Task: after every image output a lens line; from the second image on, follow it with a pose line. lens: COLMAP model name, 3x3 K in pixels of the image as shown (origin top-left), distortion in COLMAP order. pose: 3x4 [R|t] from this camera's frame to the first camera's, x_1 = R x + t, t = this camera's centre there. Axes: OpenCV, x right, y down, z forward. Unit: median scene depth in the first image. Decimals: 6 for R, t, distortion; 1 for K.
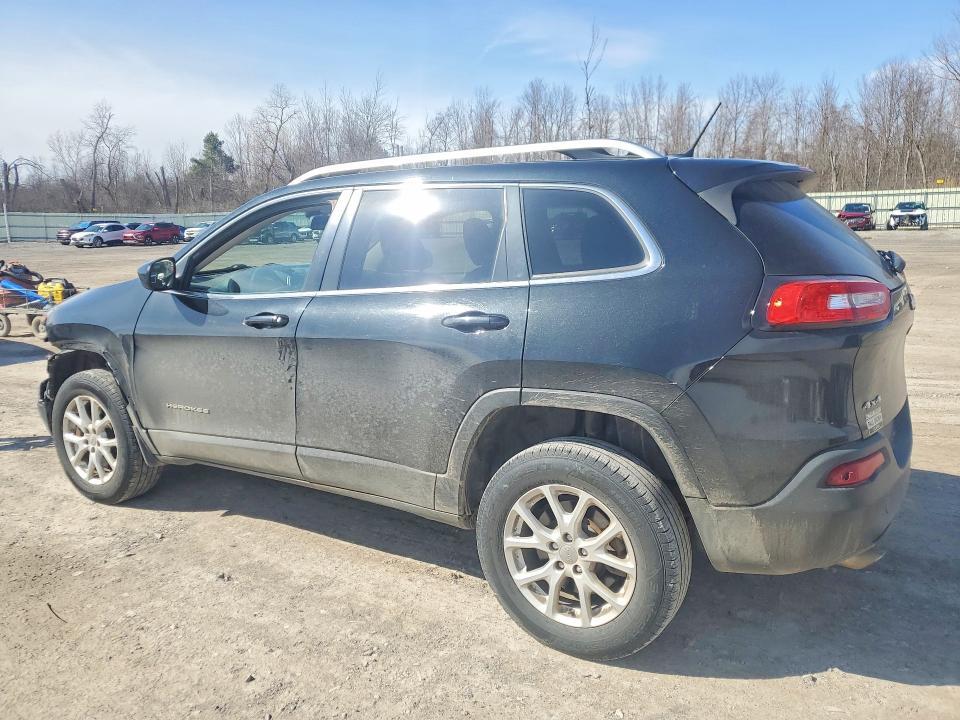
lens RADIAL K [[767.5, 0, 480.0], [0, 767.5, 360.0], [0, 0, 1]] dist [0.001011, 0.008848]
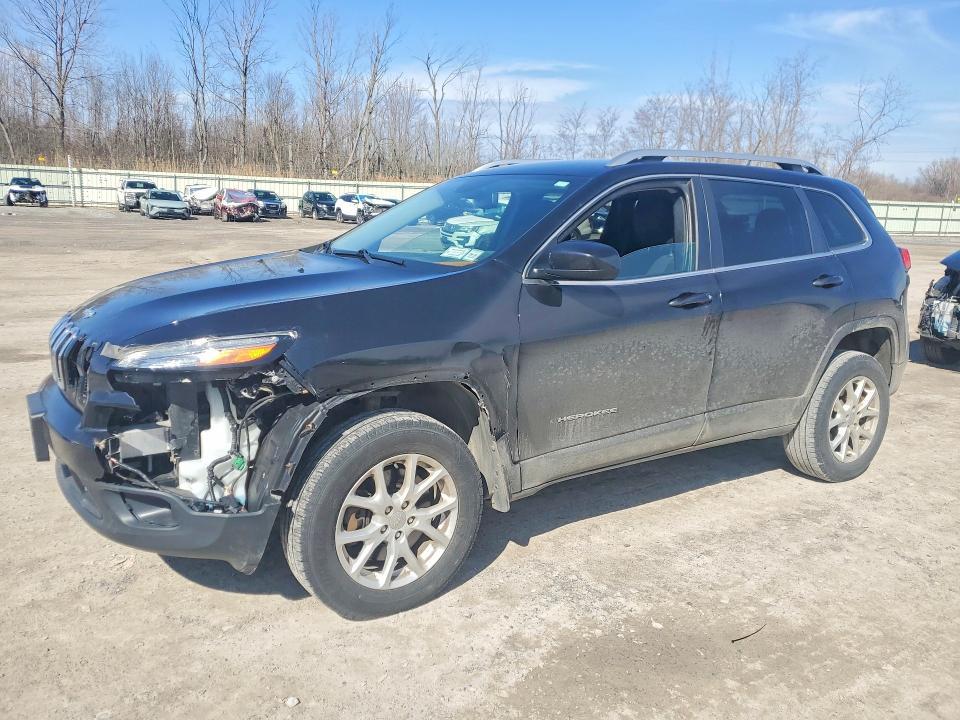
lens RADIAL K [[767.5, 0, 480.0], [0, 767.5, 360.0], [0, 0, 1]] dist [0.001011, 0.008848]
pose [[0.382146, -0.145432, 0.912586, -0.526038], [0.118233, 0.987117, 0.107799, -0.045710], [-0.916507, 0.066703, 0.394418, 0.337189]]
